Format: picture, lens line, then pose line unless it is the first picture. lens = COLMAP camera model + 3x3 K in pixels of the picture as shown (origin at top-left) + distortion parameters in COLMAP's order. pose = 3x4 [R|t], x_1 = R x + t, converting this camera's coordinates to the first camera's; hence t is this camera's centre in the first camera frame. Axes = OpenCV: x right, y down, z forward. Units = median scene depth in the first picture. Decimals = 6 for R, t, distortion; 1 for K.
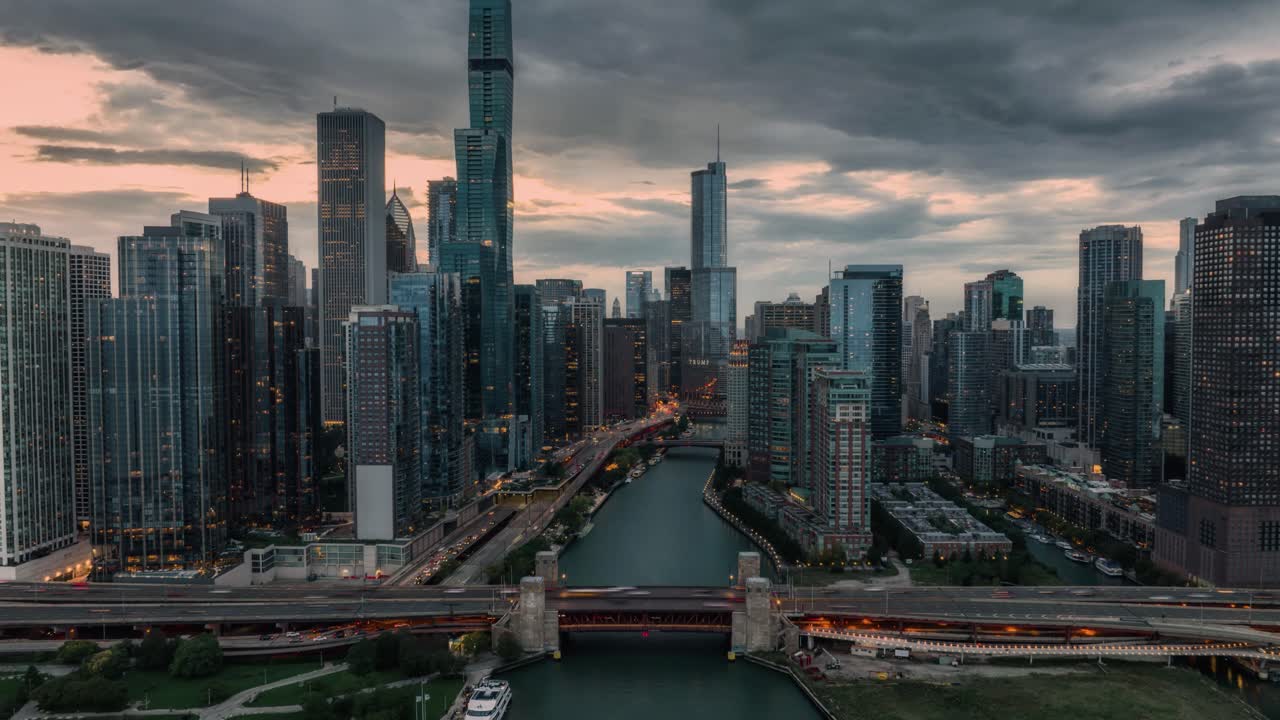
lens RADIAL K [[935.2, 0, 640.0], [0, 935.2, 360.0], [0, 0, 1]] dist [-0.037648, -0.001729]
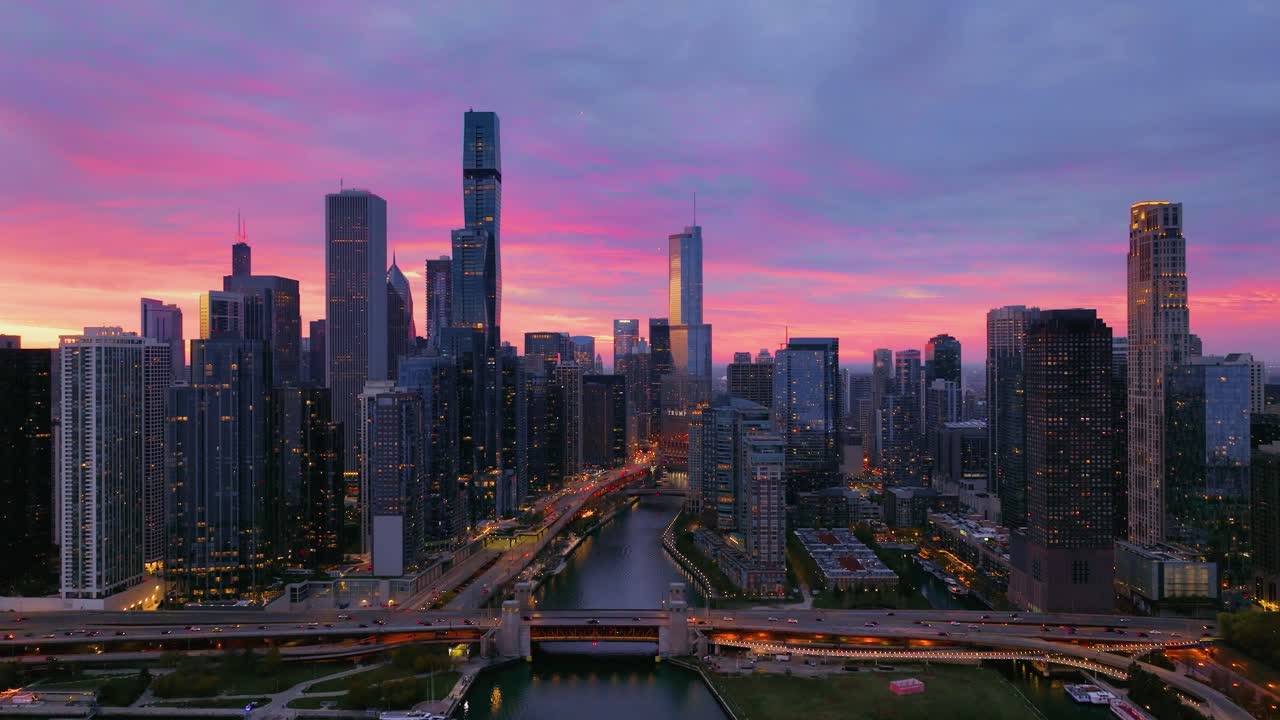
lens RADIAL K [[976.2, 0, 640.0], [0, 976.2, 360.0], [0, 0, 1]] dist [0.001586, -0.000554]
pose [[0.999996, -0.001686, 0.002079, 0.051621], [0.001762, 0.999307, -0.037181, -0.046913], [-0.002015, 0.037185, 0.999306, -0.319281]]
